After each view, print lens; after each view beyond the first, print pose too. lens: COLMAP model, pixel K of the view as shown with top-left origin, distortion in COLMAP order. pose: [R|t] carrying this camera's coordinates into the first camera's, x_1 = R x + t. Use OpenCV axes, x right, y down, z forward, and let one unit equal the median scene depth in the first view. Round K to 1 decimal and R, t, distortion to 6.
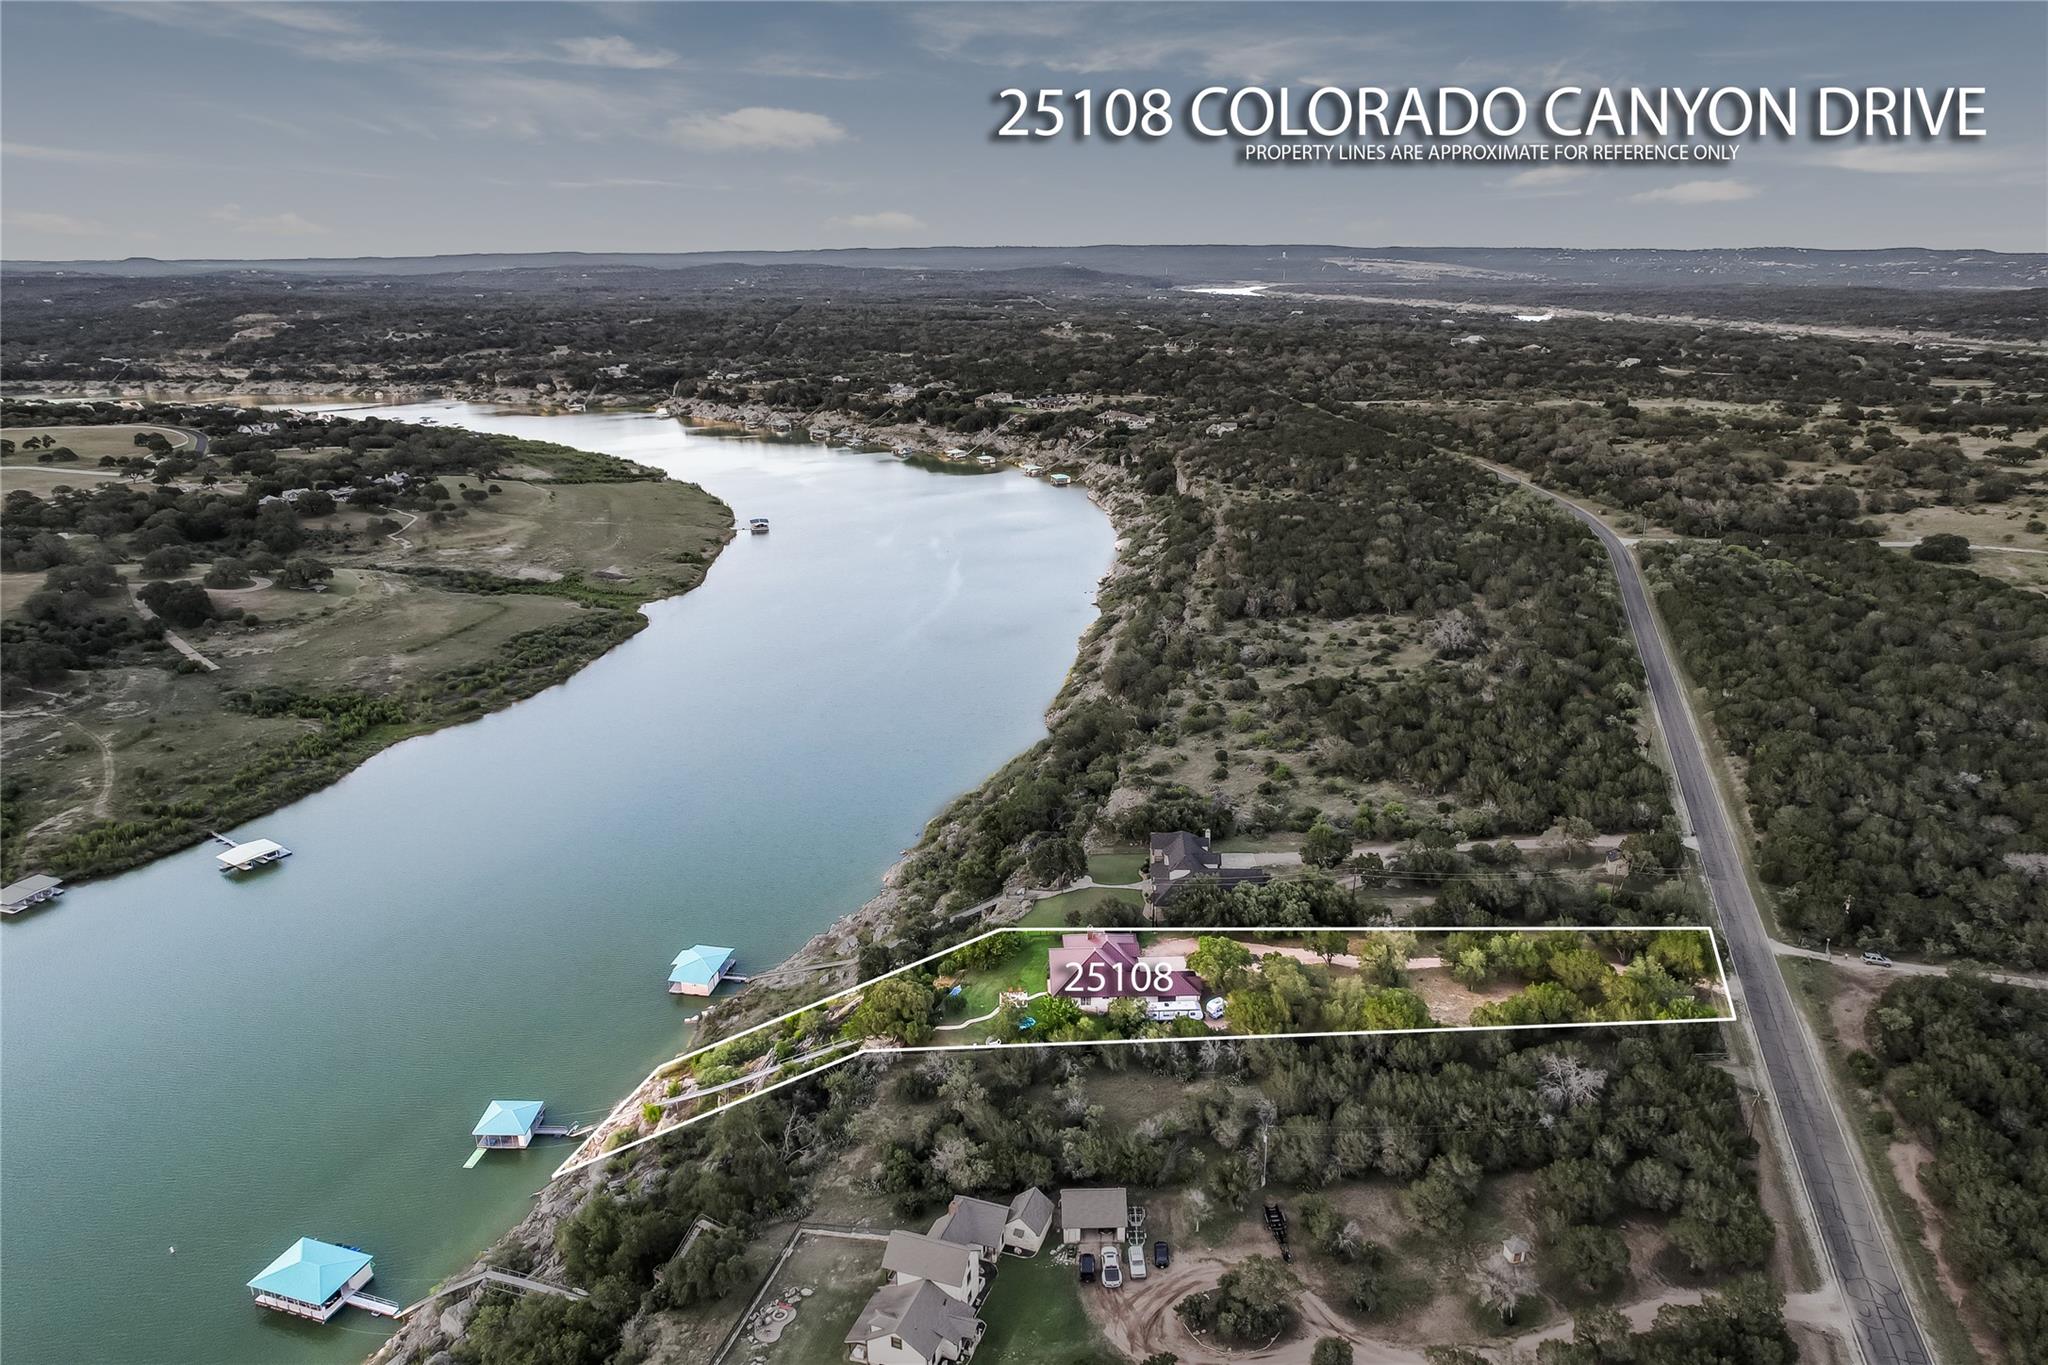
lens RADIAL K [[1259.1, 0, 1031.9], [0, 1259.1, 734.0], [0, 0, 1]] dist [-0.082187, 0.067302]
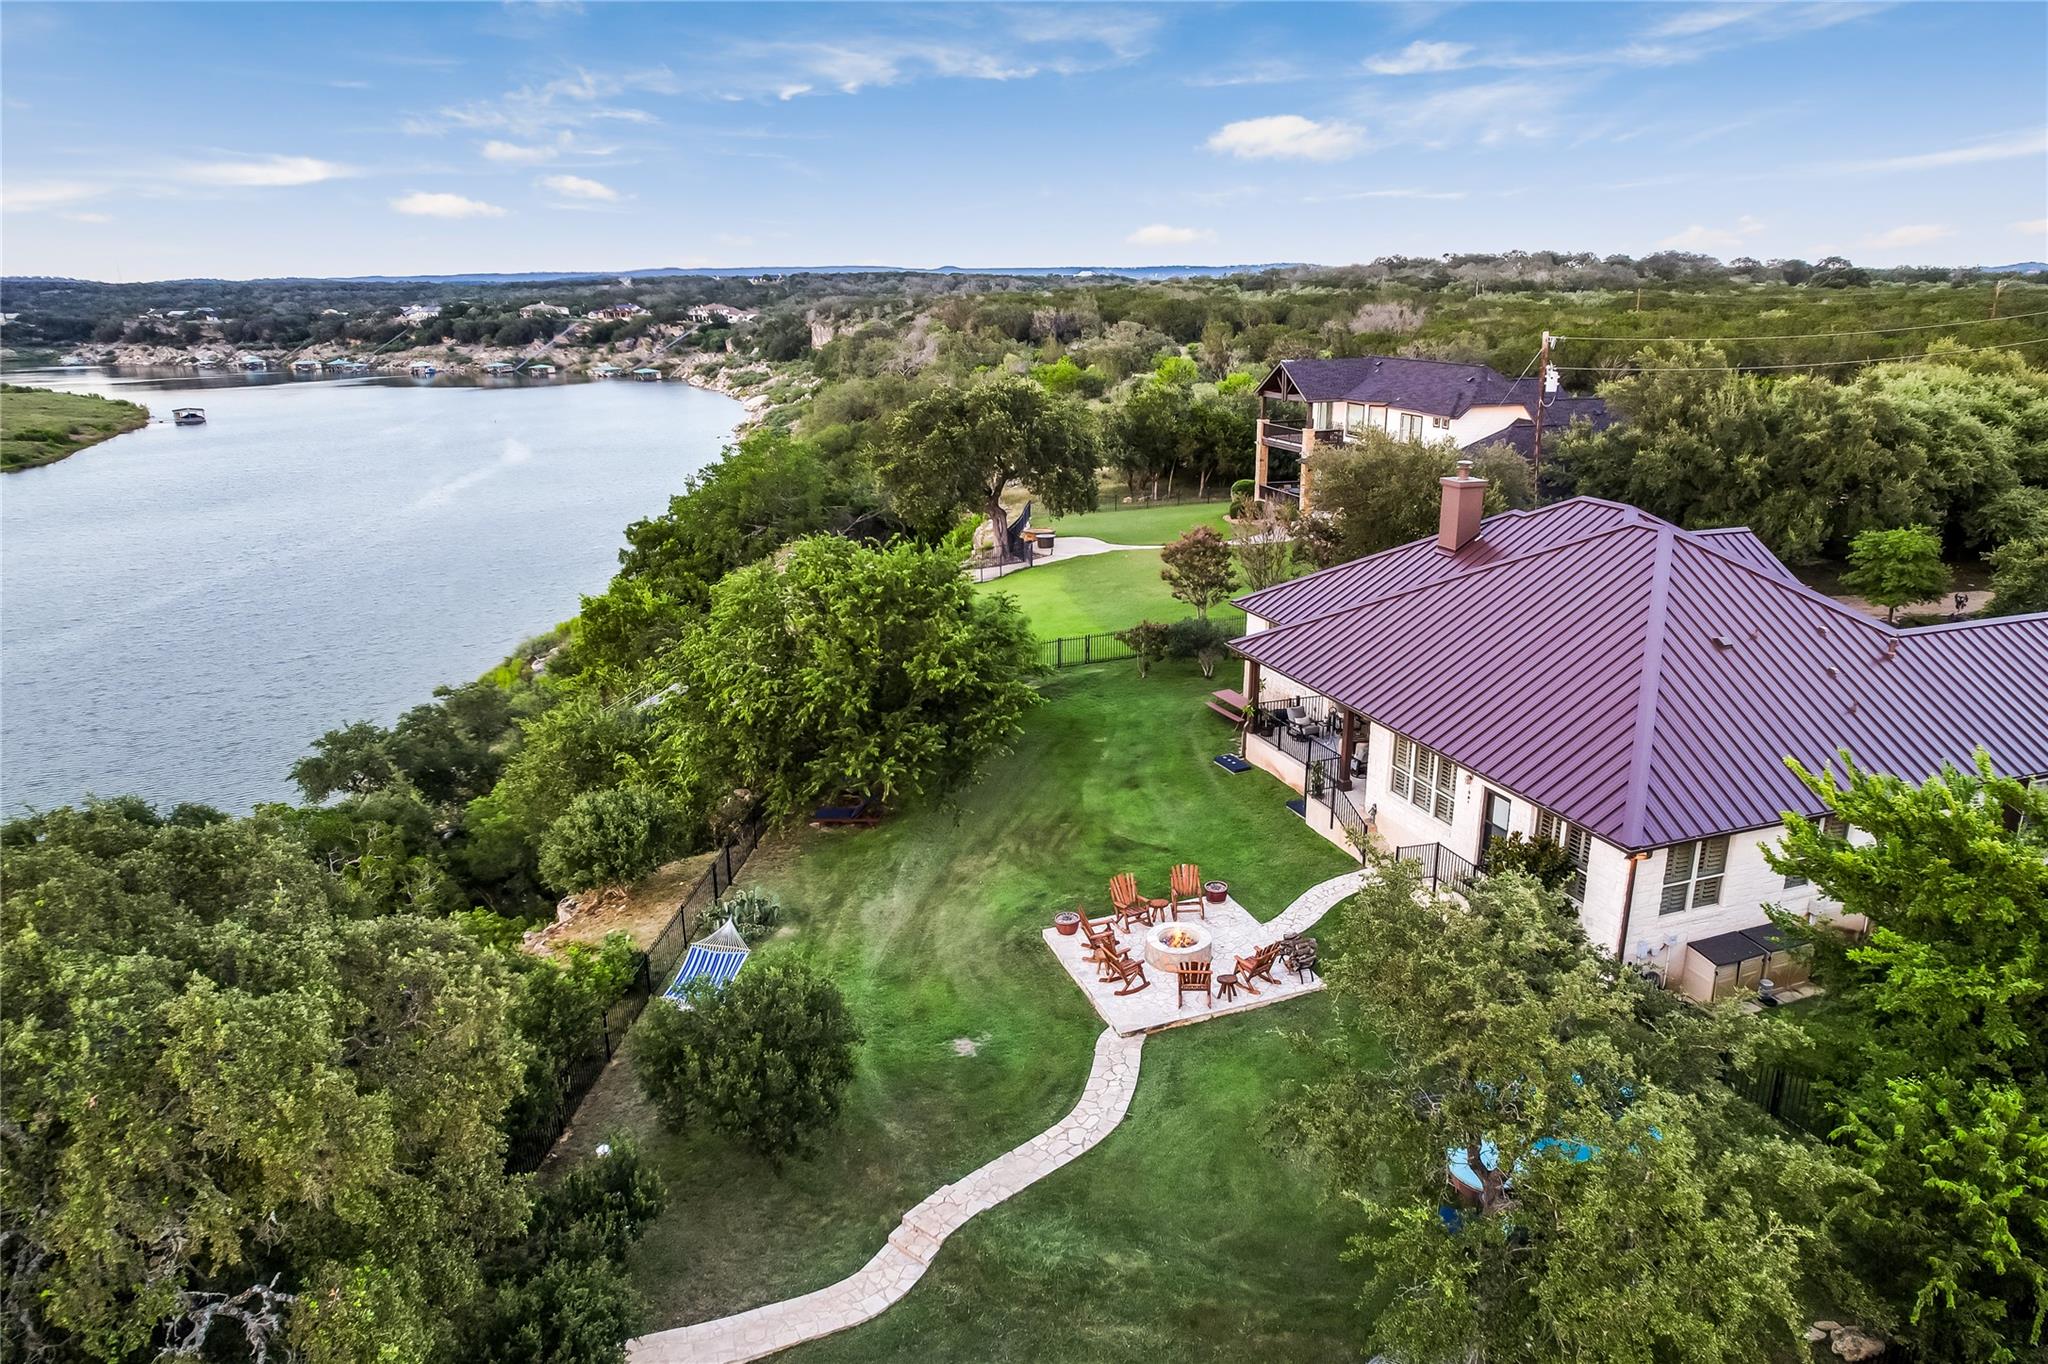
lens RADIAL K [[1259.1, 0, 1031.9], [0, 1259.1, 733.5], [0, 0, 1]] dist [-0.082187, 0.067302]
pose [[0.943396, -0.091048, 0.318927, -0.013778], [0.100696, 0.994821, -0.013859, 0.038097], [-0.316014, 0.045189, 0.947678, 0.177604]]
